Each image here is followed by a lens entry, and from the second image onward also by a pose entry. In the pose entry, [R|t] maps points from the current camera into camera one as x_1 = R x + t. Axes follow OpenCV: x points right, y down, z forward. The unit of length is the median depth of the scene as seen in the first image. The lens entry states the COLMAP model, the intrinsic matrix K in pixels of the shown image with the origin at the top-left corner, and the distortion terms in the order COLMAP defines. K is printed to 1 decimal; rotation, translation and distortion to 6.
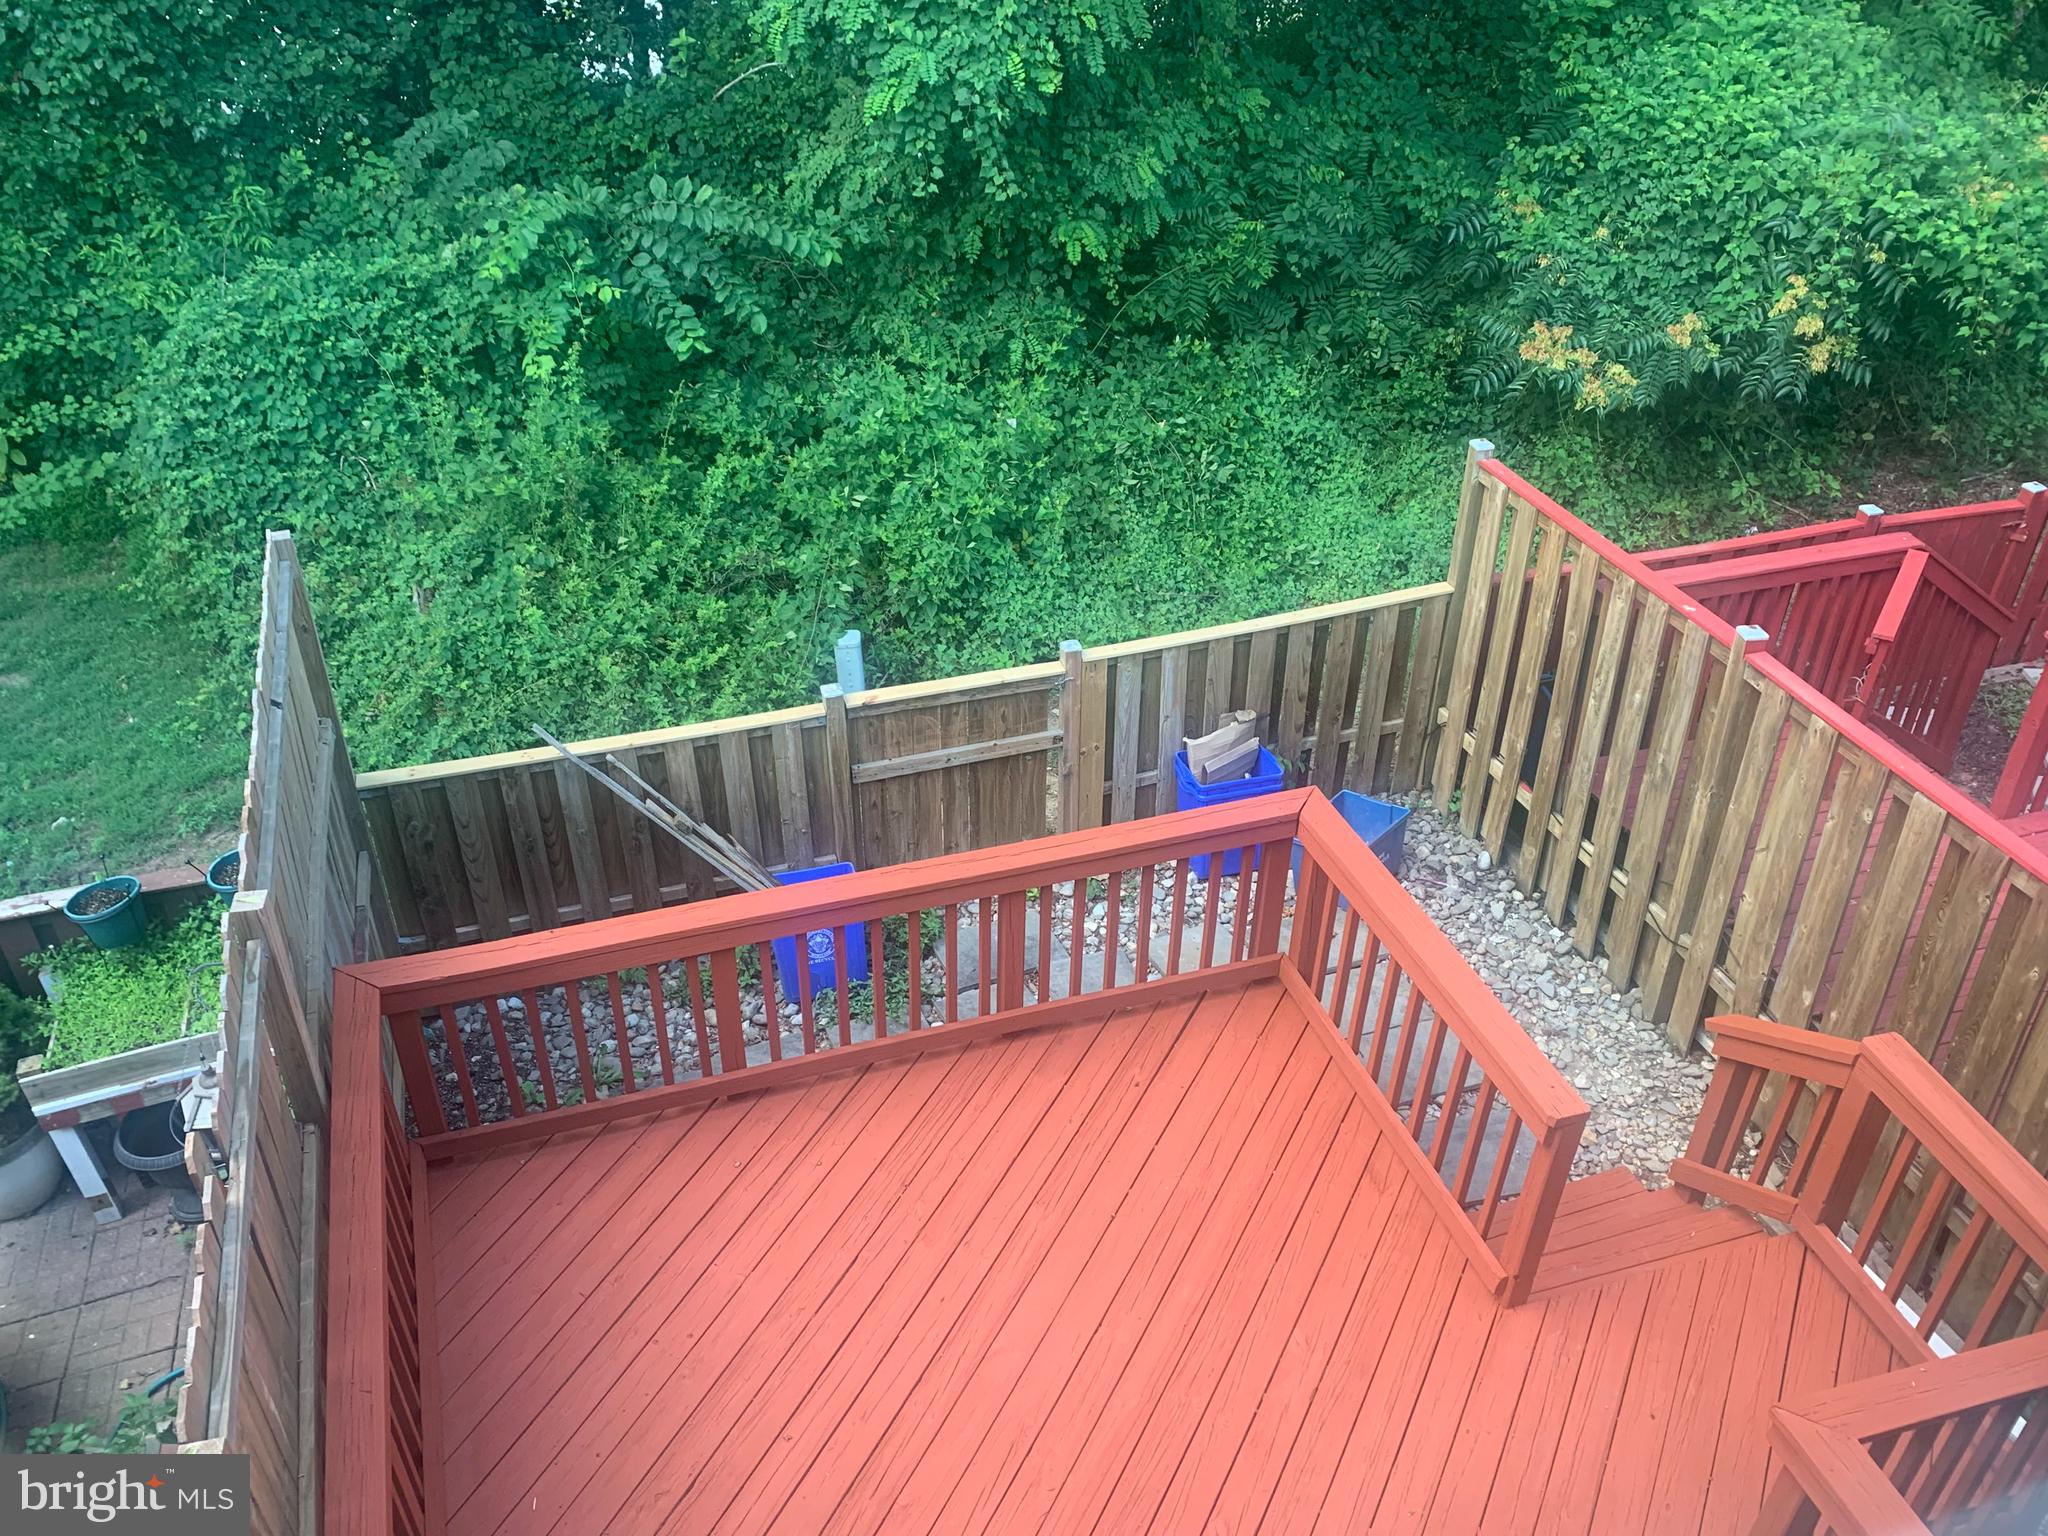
lens RADIAL K [[1657.8, 0, 1024.0], [0, 1657.8, 768.0], [0, 0, 1]] dist [0.034897, 0.001073]
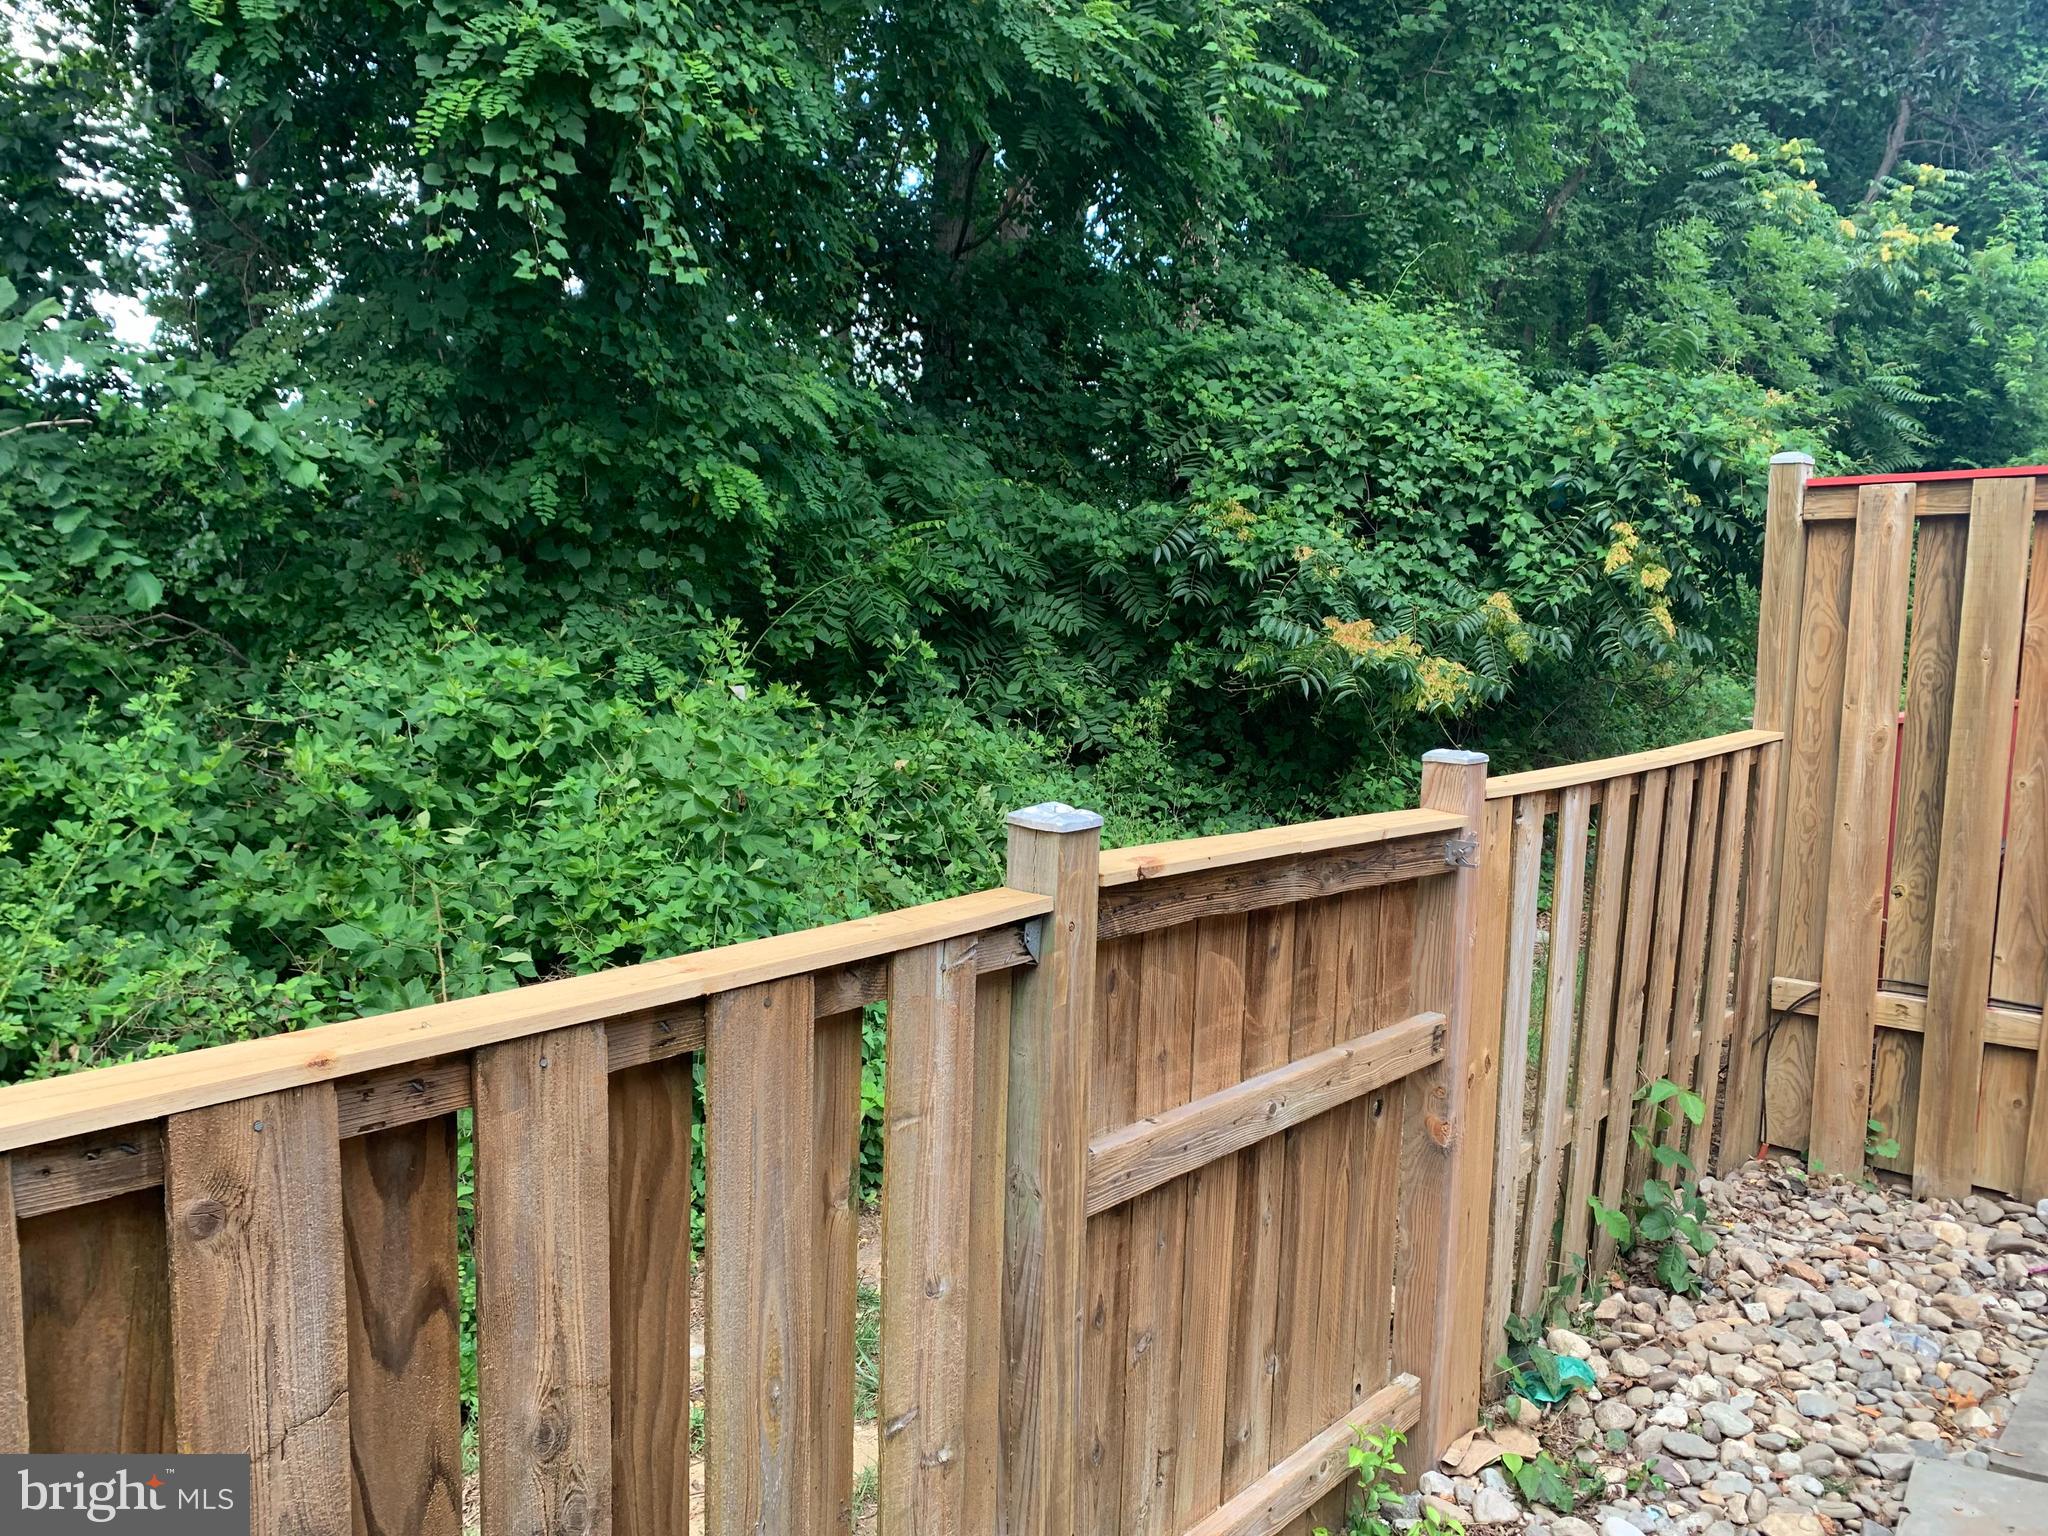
lens RADIAL K [[1561.3, 0, 1023.7], [0, 1561.3, 764.8], [0, 0, 1]] dist [0.057187, -0.091589]
pose [[0.872399, -0.043972, 0.486813, -0.159138], [0.258285, 0.887016, -0.382742, 0.024927], [-0.414981, 0.459640, 0.785189, 0.546980]]
